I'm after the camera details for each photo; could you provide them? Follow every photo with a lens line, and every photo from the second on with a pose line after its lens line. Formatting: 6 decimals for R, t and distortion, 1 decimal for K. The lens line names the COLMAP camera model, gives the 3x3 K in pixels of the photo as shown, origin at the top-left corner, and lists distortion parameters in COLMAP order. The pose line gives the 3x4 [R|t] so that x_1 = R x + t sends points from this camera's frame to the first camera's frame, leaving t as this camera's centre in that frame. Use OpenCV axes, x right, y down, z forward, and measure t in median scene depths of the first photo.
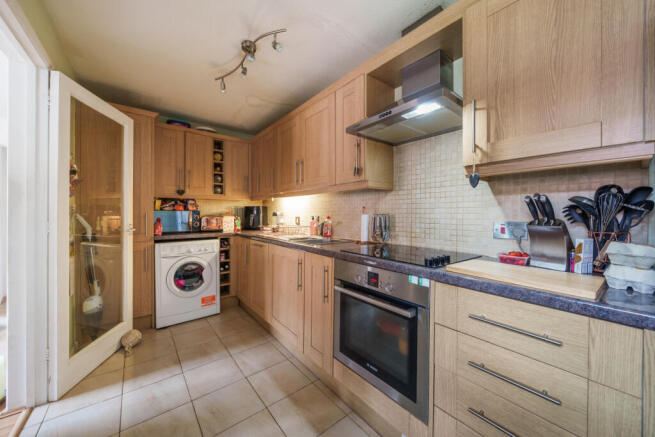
lens RADIAL K [[240.5, 0, 327.6], [0, 240.5, 215.4], [0, 0, 1]] dist [0.000746, 0.000121]
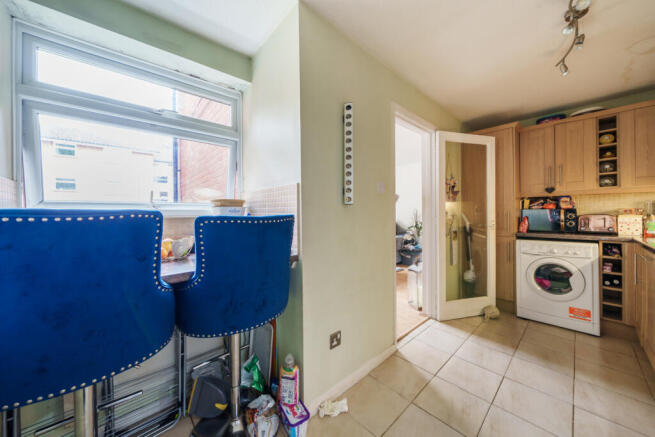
lens RADIAL K [[230.3, 0, 327.5], [0, 230.3, 213.4], [0, 0, 1]] dist [-0.000105, -0.000027]
pose [[0.065955, -0.002756, -0.997819, 0.263141], [-0.001001, 0.999995, -0.002828, 0.001314], [0.997822, 0.001185, 0.065952, 0.052600]]
